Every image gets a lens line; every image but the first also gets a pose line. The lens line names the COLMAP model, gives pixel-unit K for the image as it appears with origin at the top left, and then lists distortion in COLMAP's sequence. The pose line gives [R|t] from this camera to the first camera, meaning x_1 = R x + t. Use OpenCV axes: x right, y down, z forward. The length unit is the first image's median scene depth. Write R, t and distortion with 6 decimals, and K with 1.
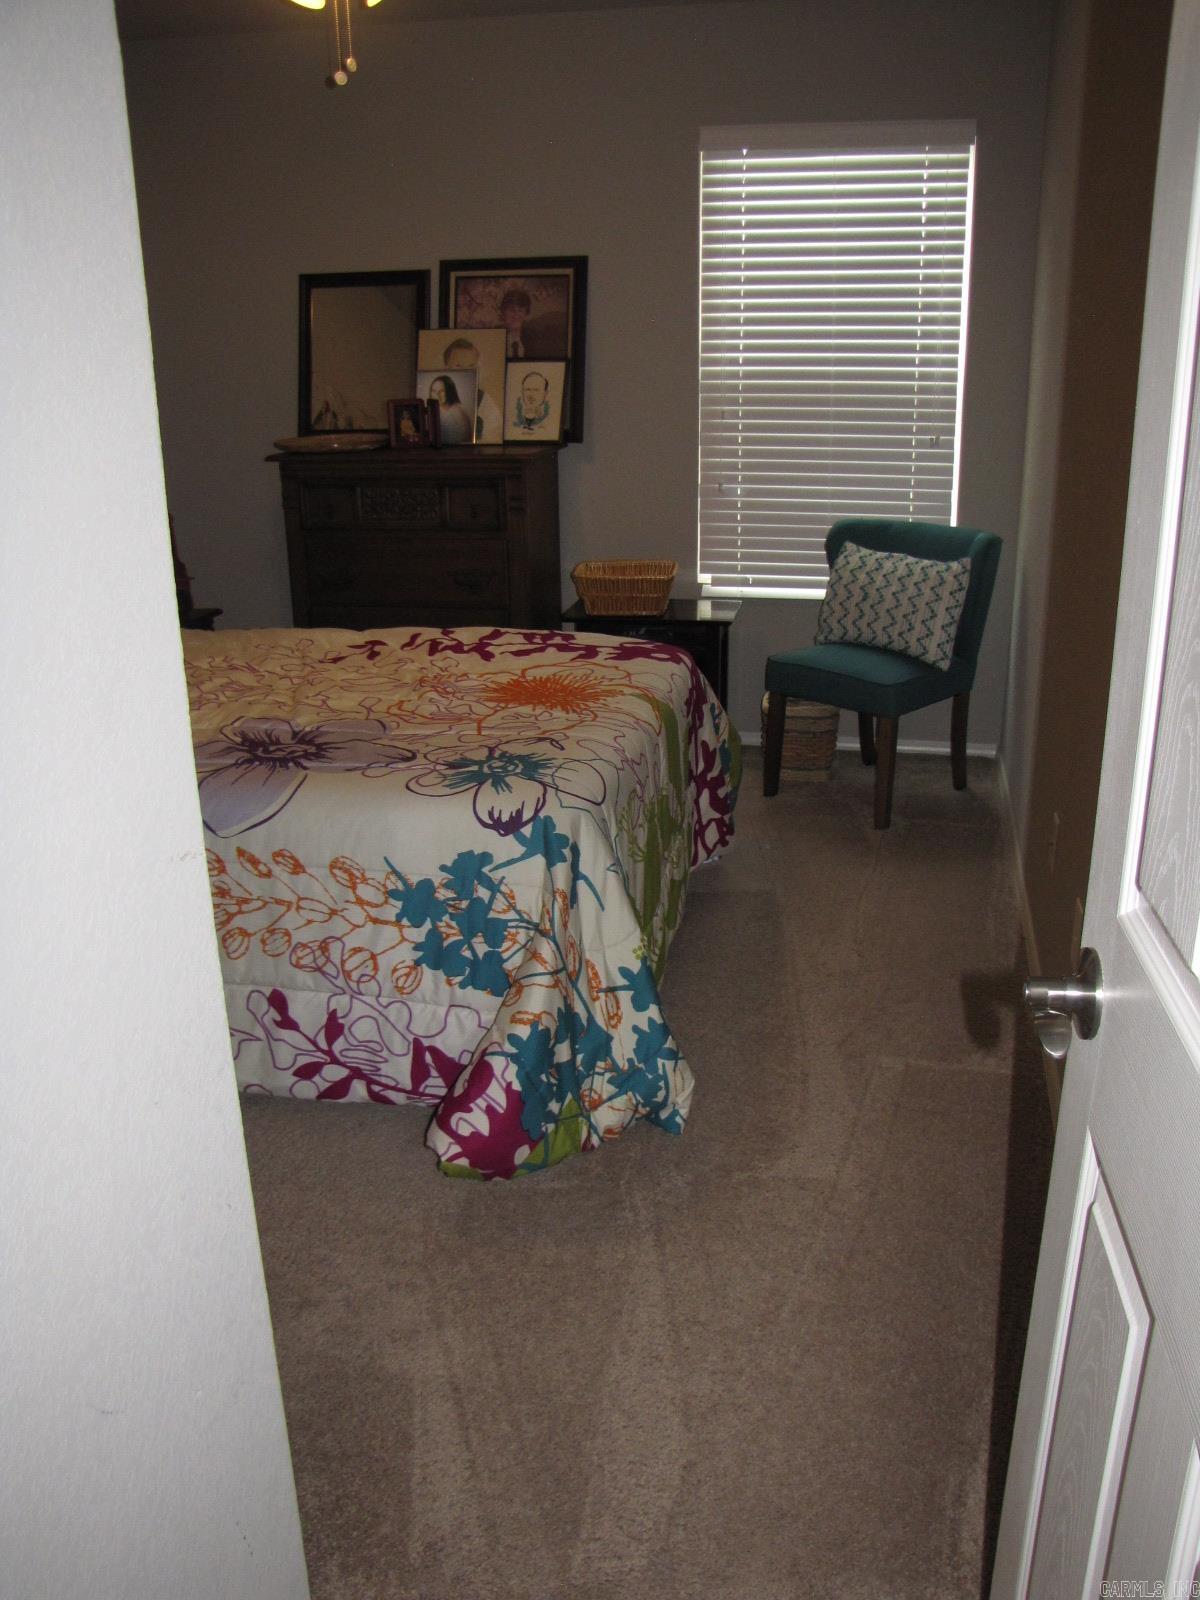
lens RADIAL K [[1376.6, 0, 609.3], [0, 1376.6, 845.1], [0, 0, 1]] dist [-0.173898, 0.163089]
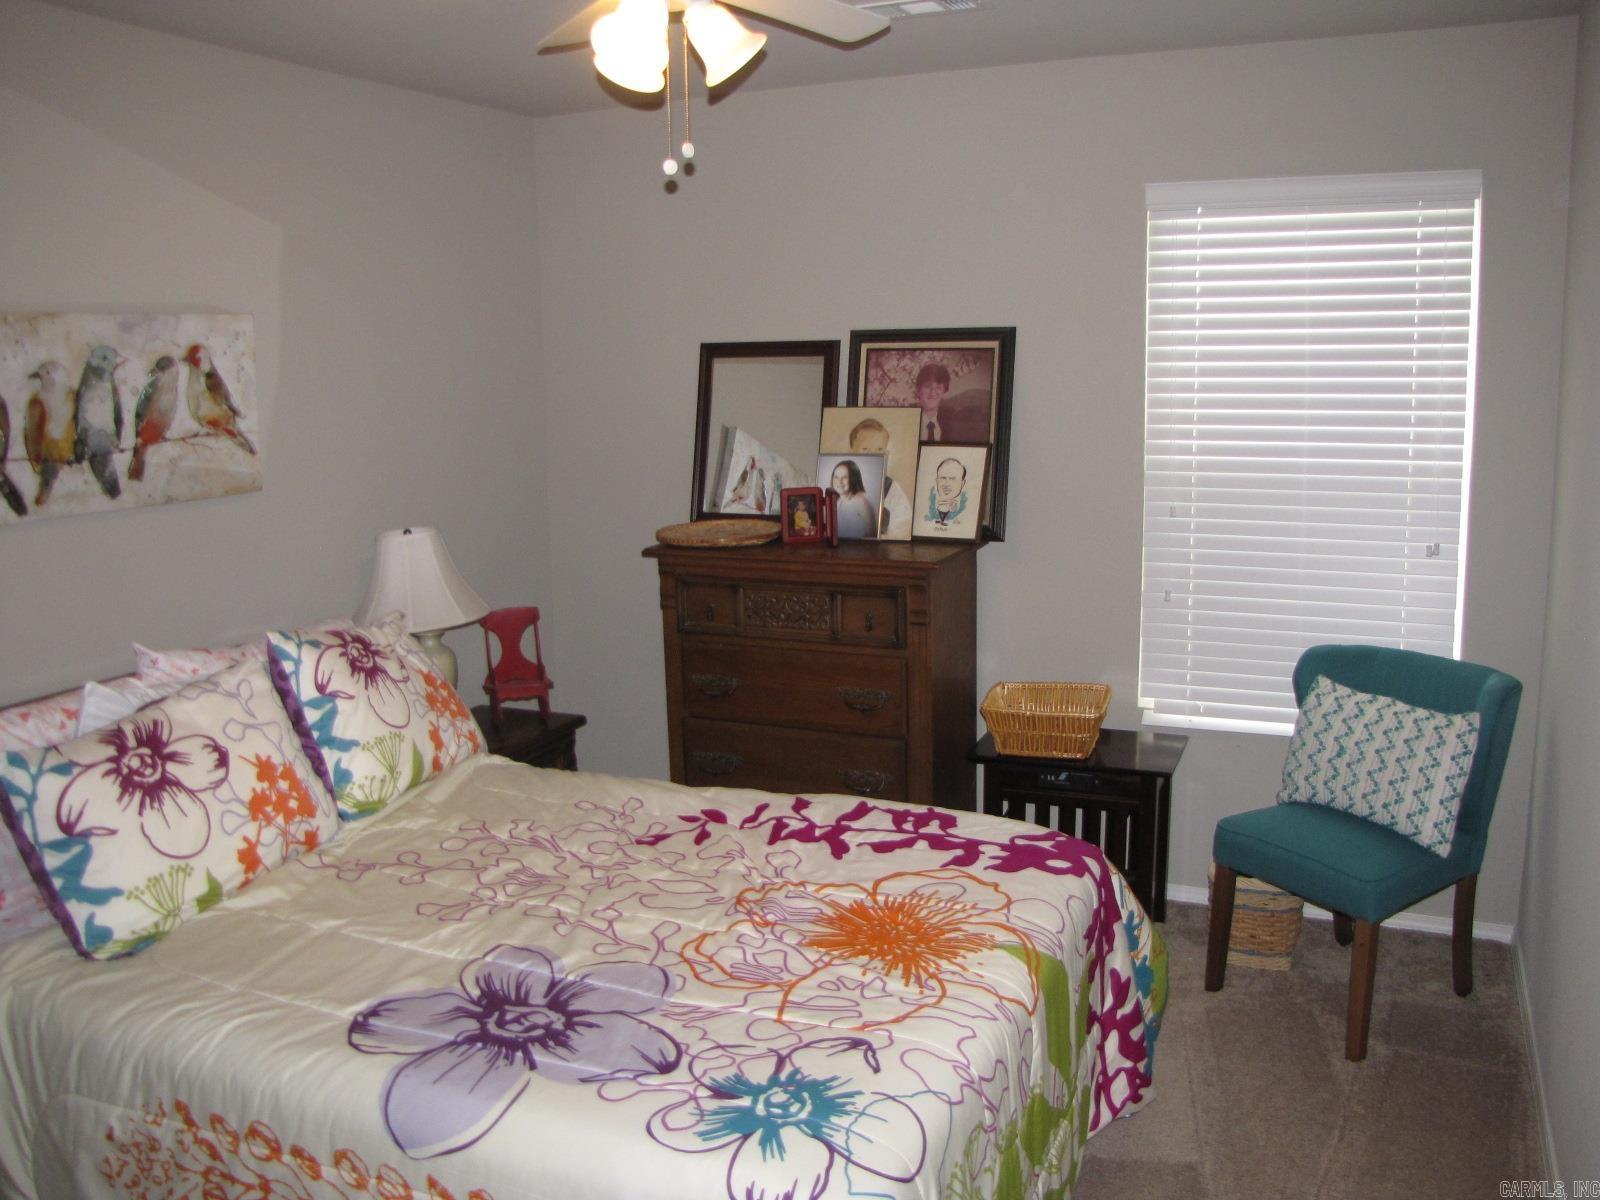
lens RADIAL K [[1376.6, 0, 809.7], [0, 1376.6, 599.5], [0, 0, 1]] dist [-0.173898, 0.163089]
pose [[0.978064, 0.028363, -0.206364, 0.043537], [-0.063906, 0.983769, -0.167675, -0.118384], [0.198259, 0.177185, 0.964002, 0.164521]]
